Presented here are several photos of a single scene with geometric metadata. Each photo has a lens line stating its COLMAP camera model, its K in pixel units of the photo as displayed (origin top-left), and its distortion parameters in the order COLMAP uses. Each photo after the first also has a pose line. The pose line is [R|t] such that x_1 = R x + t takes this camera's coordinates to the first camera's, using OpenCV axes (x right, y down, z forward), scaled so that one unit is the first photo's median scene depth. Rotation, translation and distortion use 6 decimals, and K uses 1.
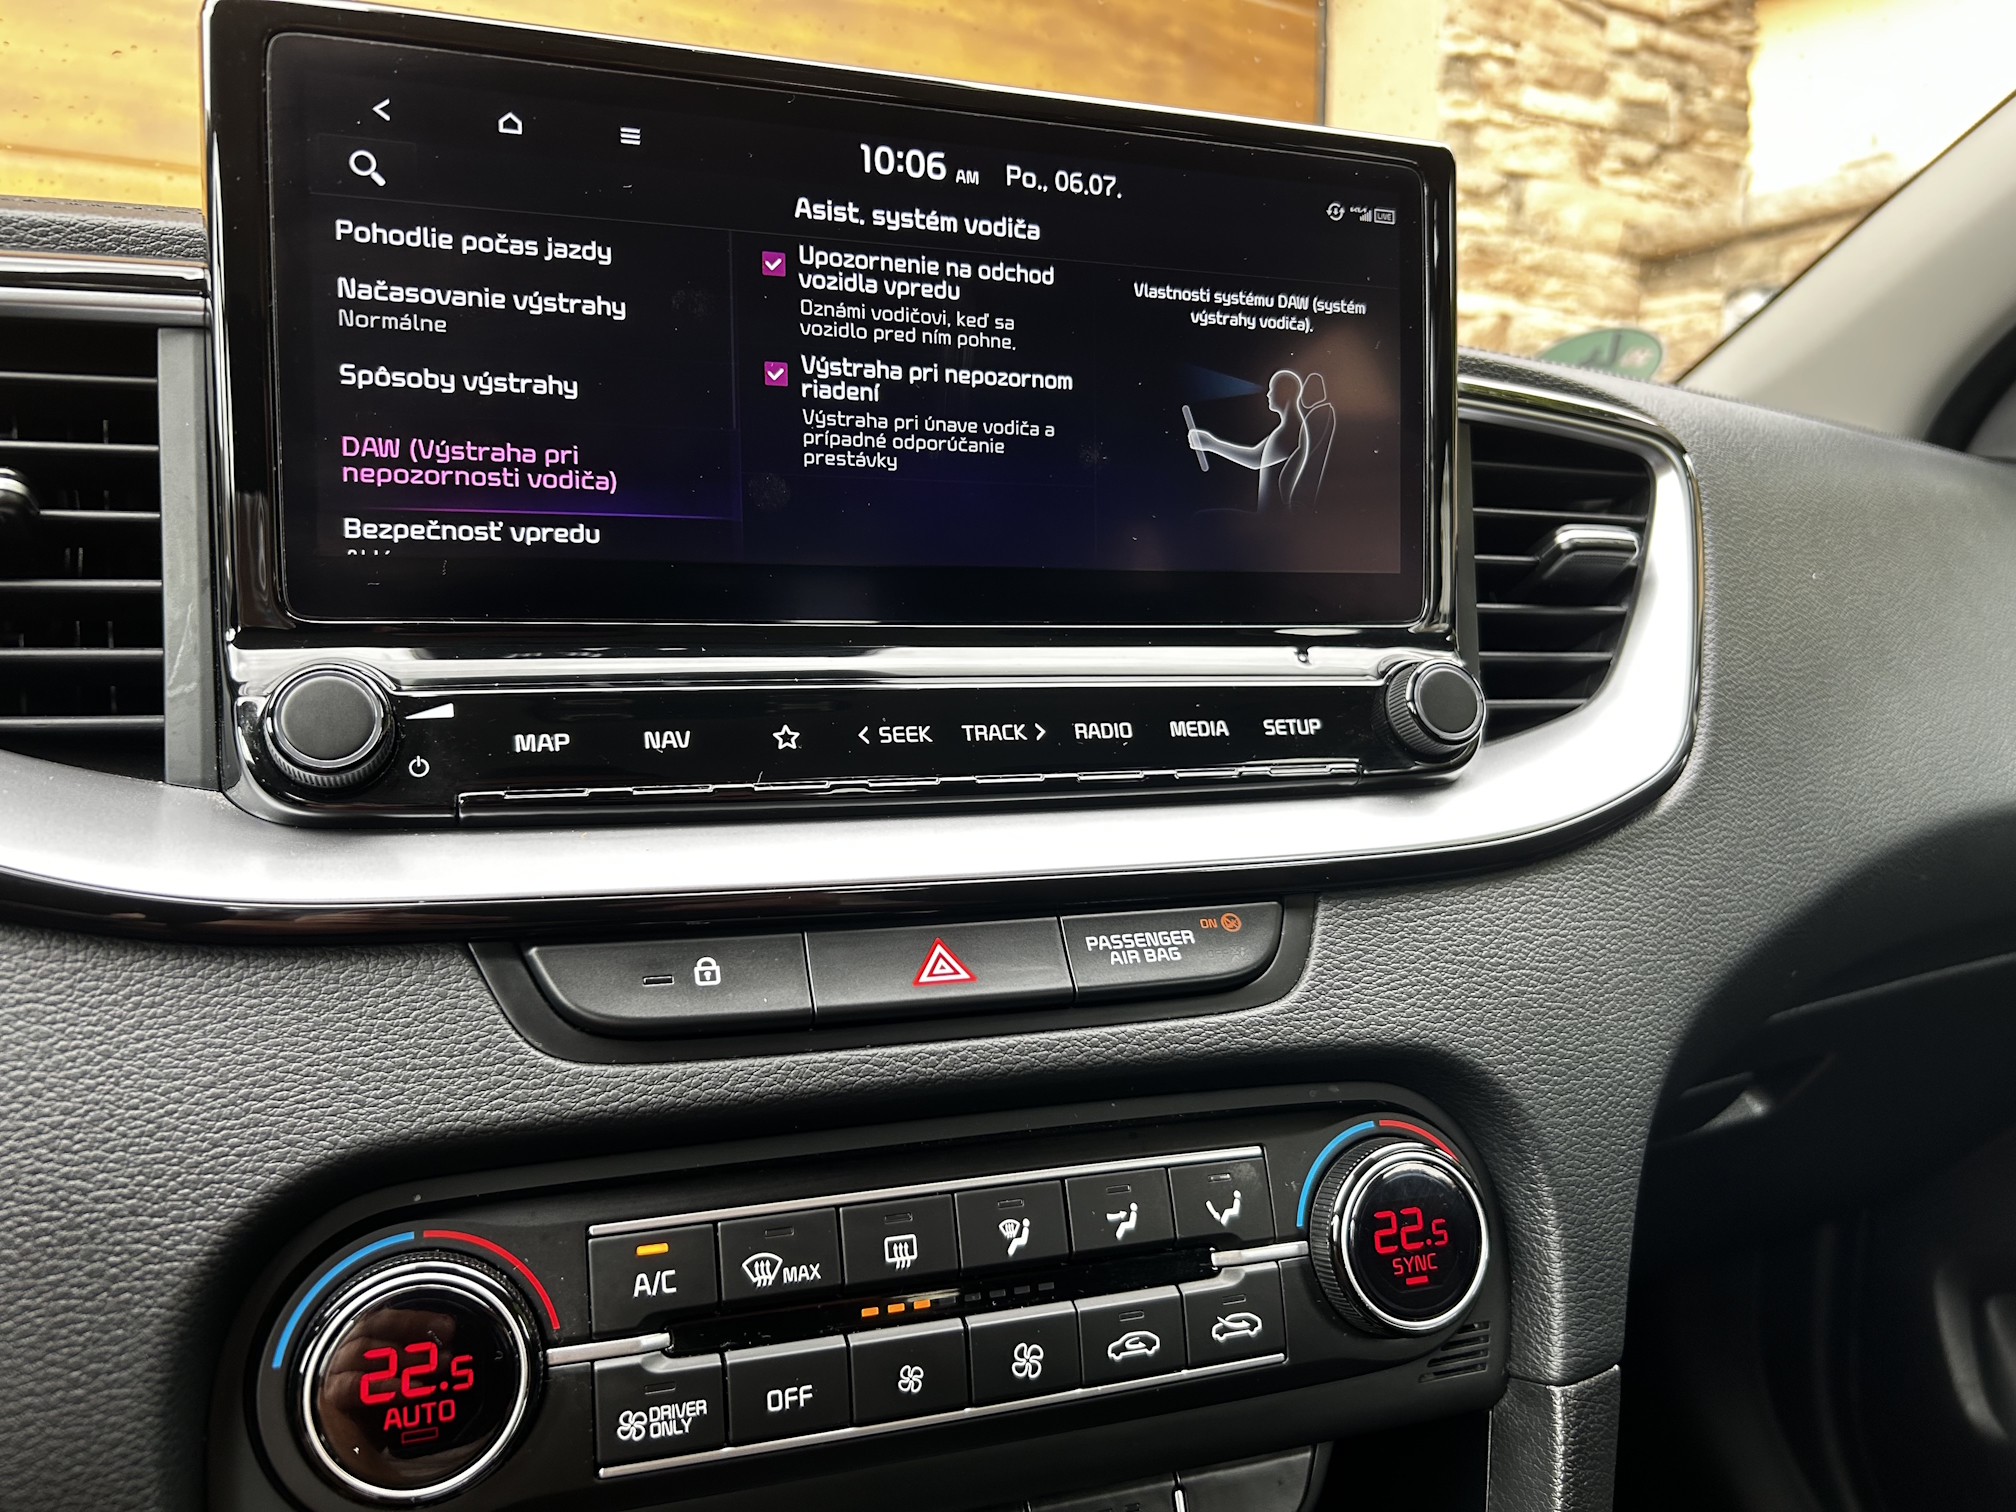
lens RADIAL K [[1547.5, 0, 999.5], [0, 1547.5, 755.8], [0, 0, 1]] dist [0.035818, -0.053326]
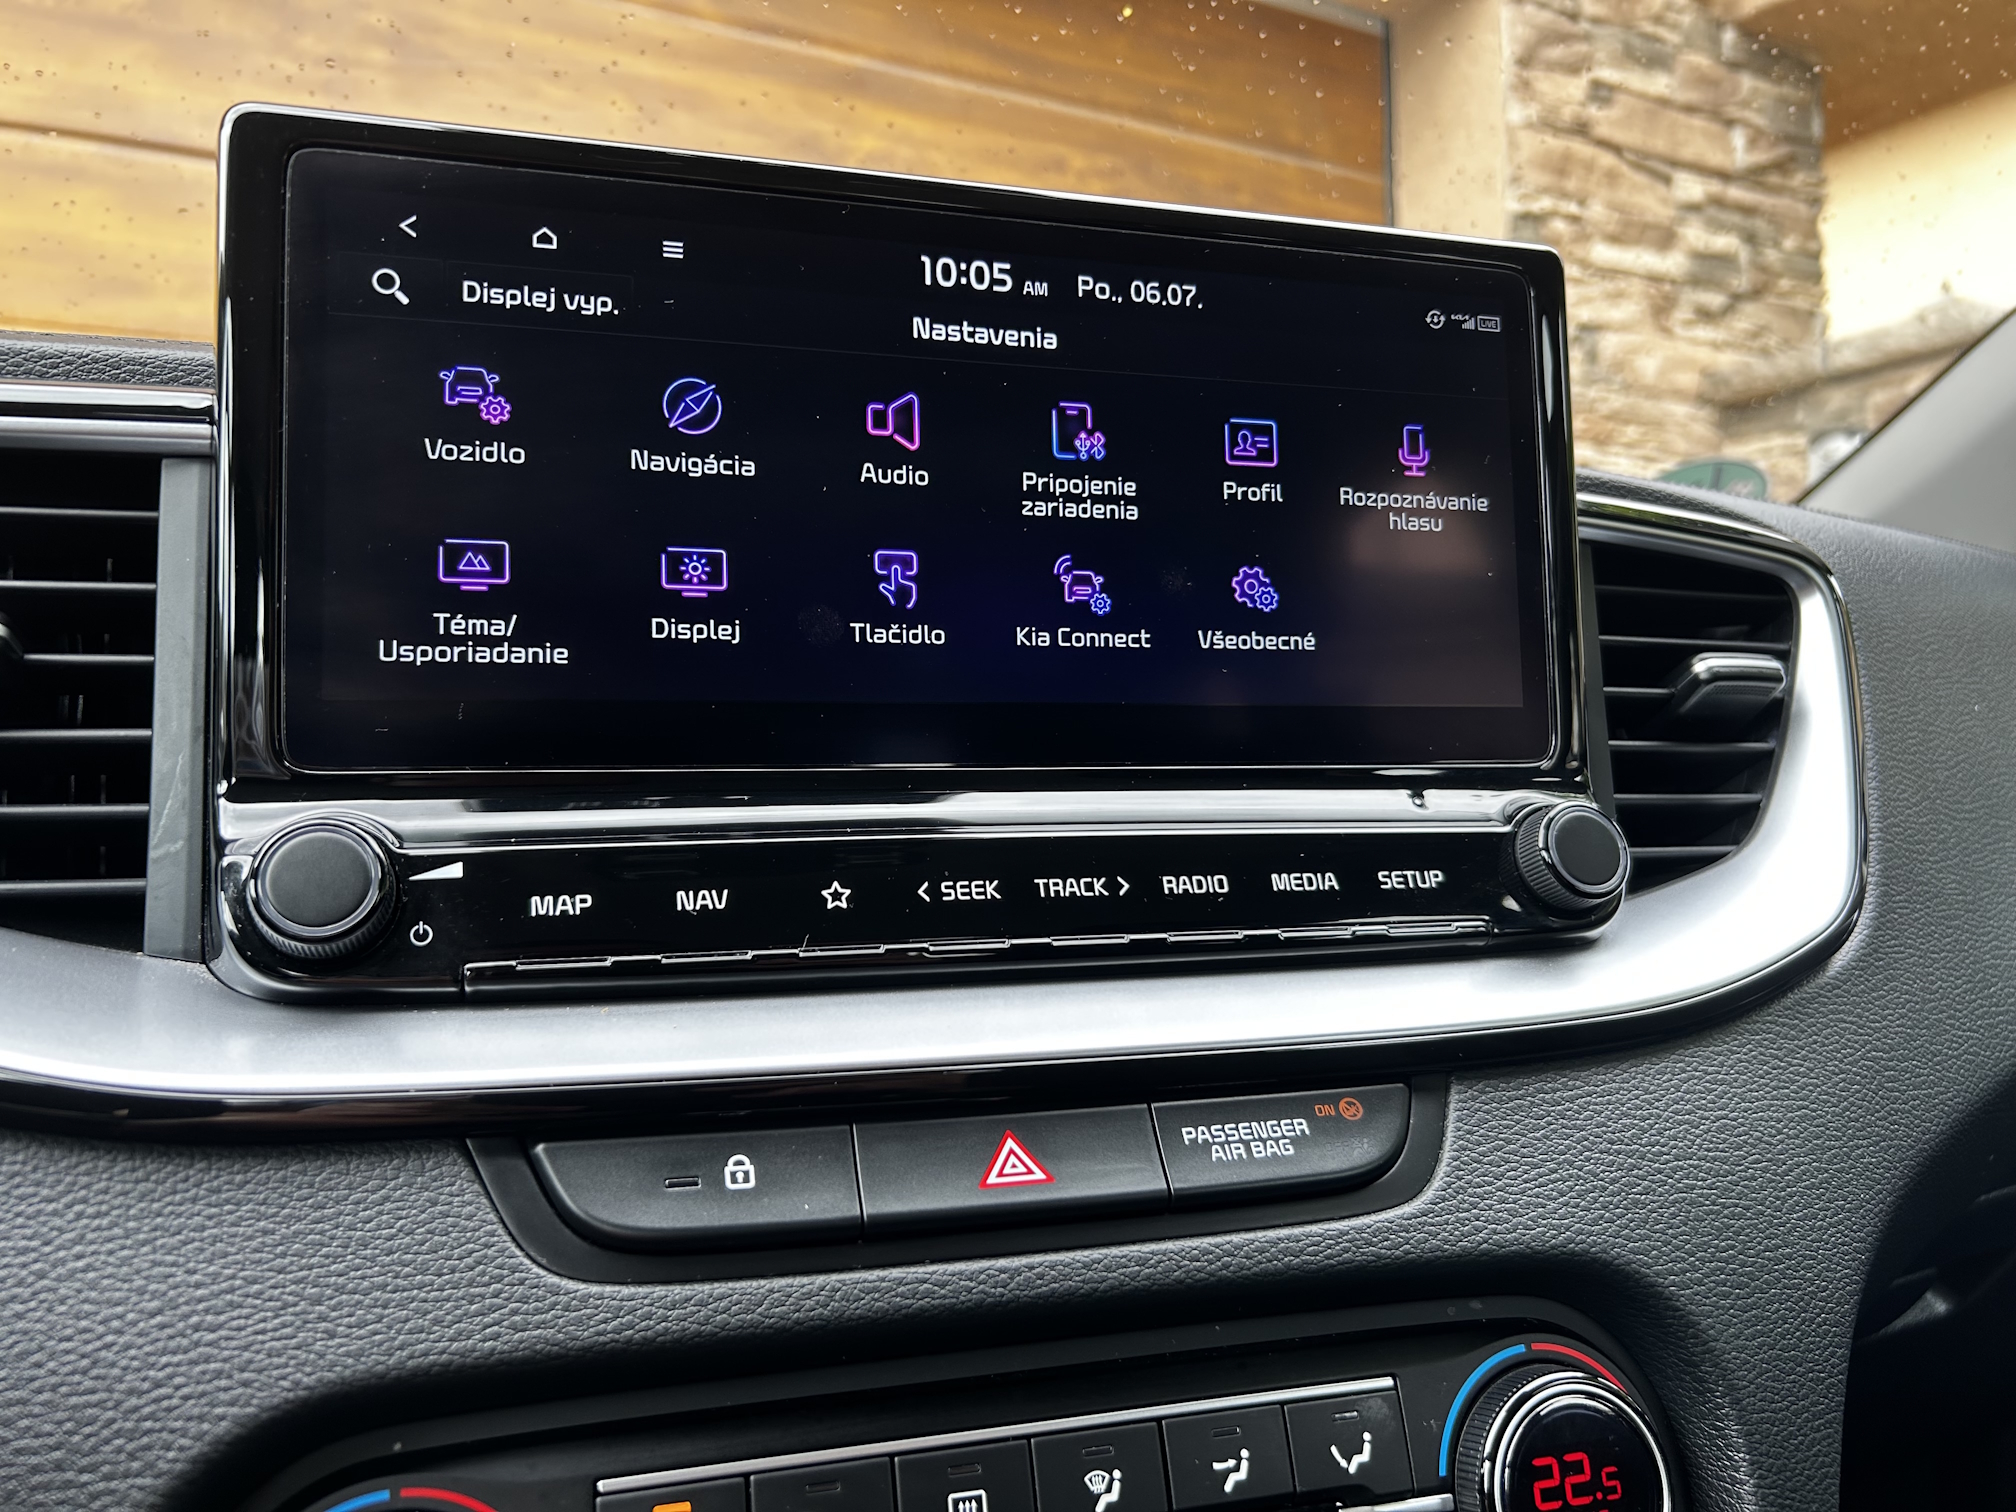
lens RADIAL K [[1547.5, 0, 1009.7], [0, 1547.5, 752.4], [0, 0, 1]] dist [0.035818, -0.053326]
pose [[0.998926, -0.012763, -0.044540, 0.001769], [0.008134, 0.994689, -0.102601, -0.001908], [0.045613, 0.102128, 0.993725, 0.115153]]
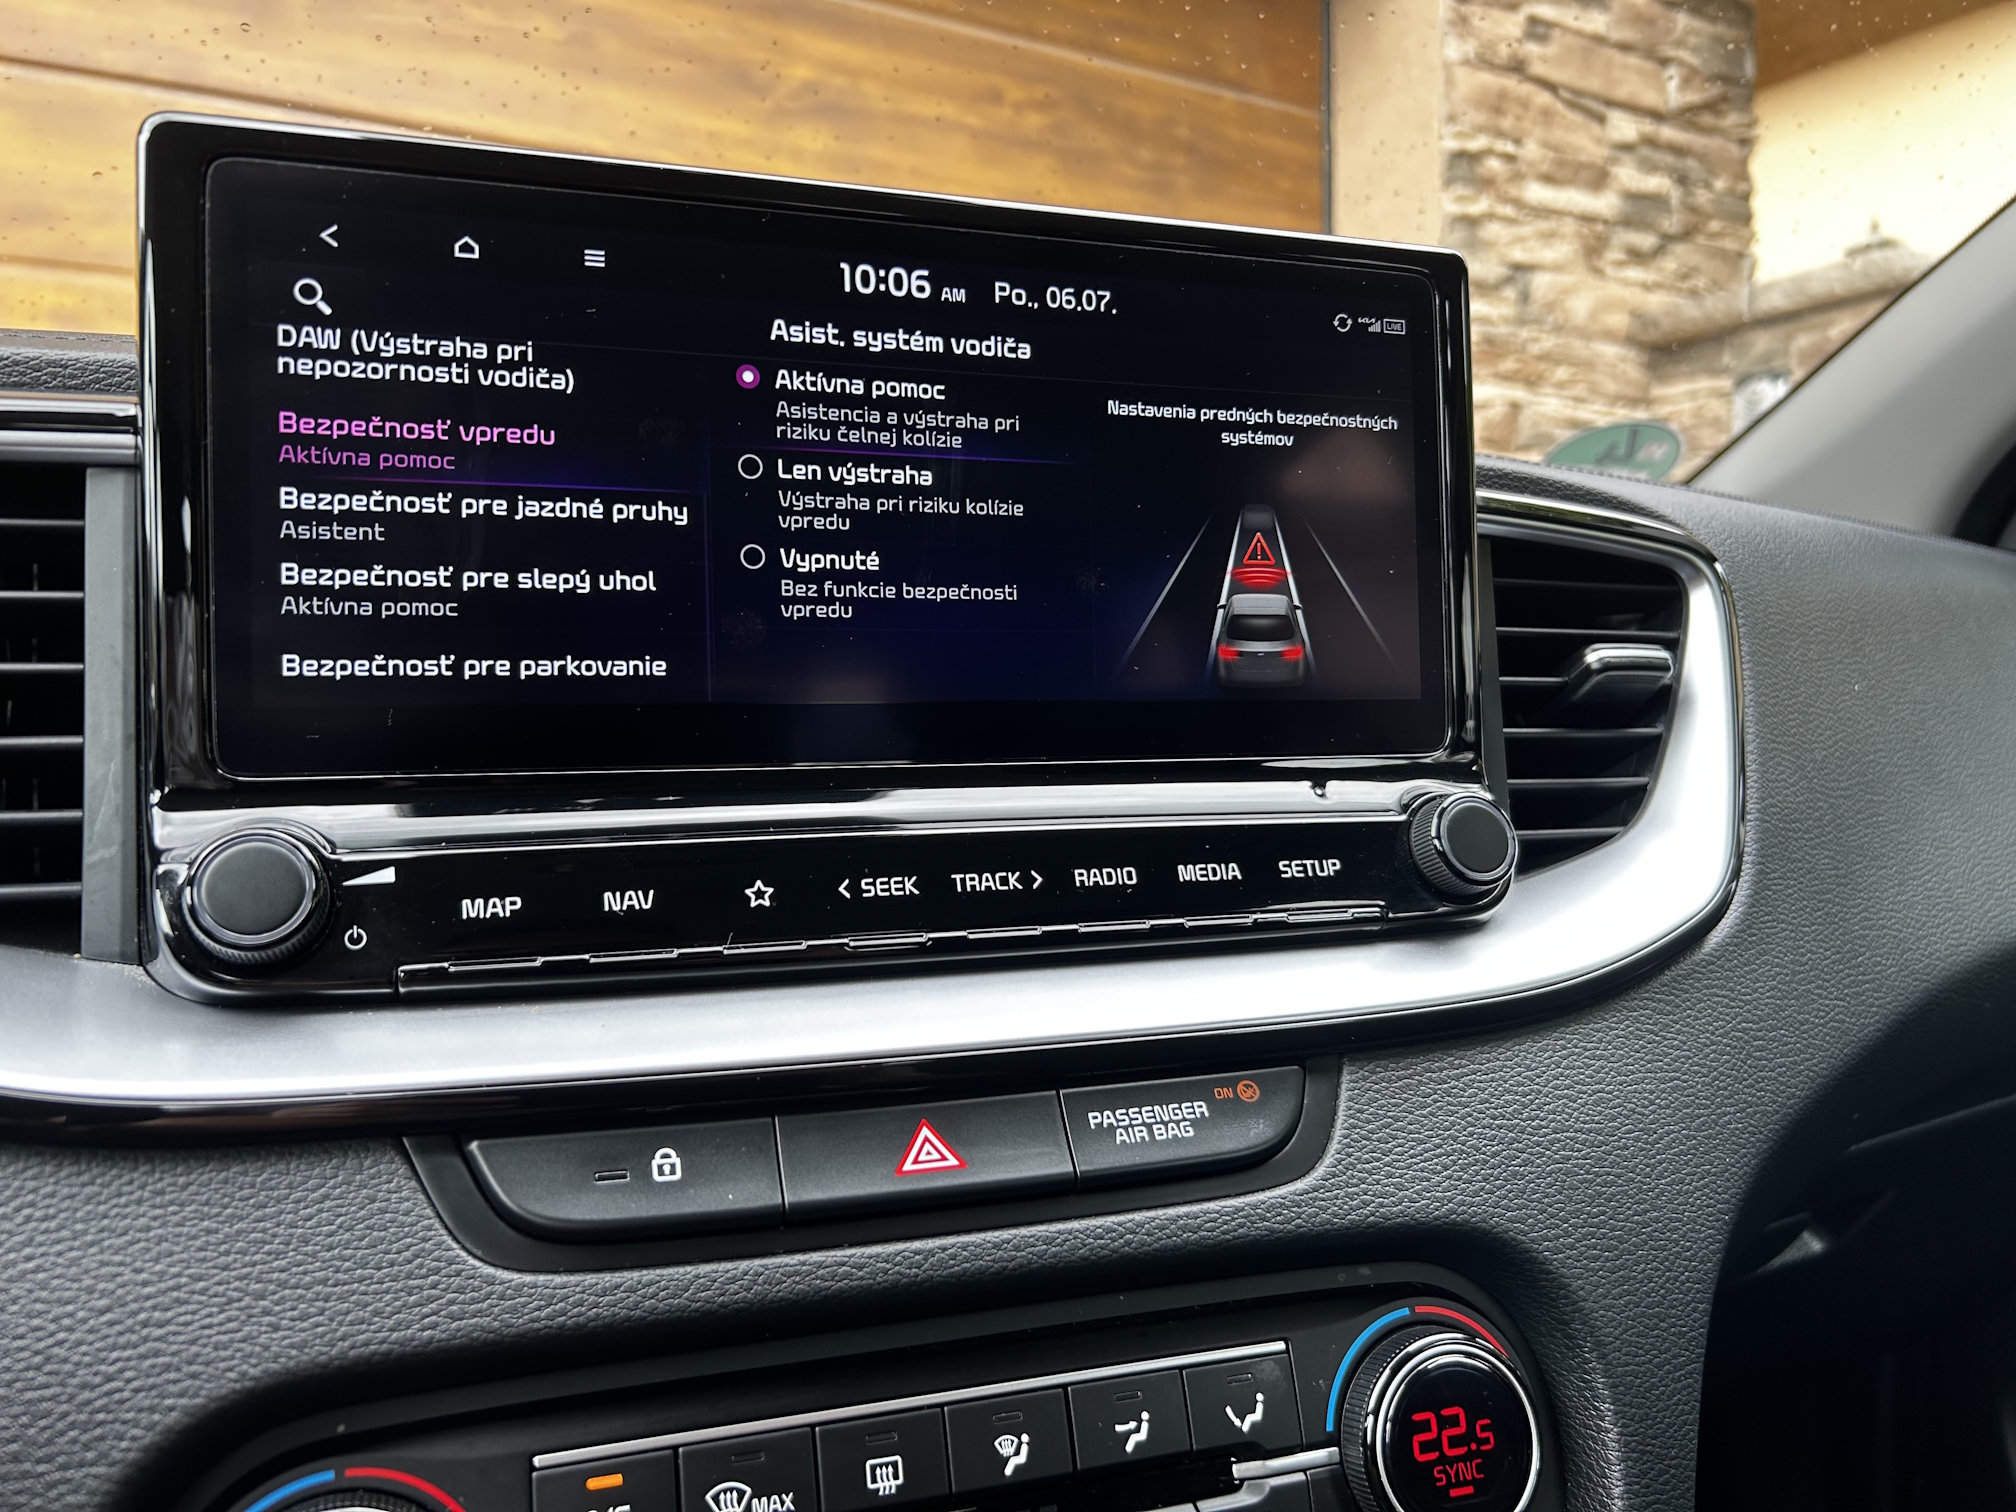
lens RADIAL K [[1547.5, 0, 1008.2], [0, 1547.5, 750.2], [0, 0, 1]] dist [0.035818, -0.053326]
pose [[0.999911, -0.011642, -0.006564, 0.017215], [0.011237, 0.998213, -0.058692, -0.041547], [0.007236, 0.058613, 0.998255, 0.074879]]
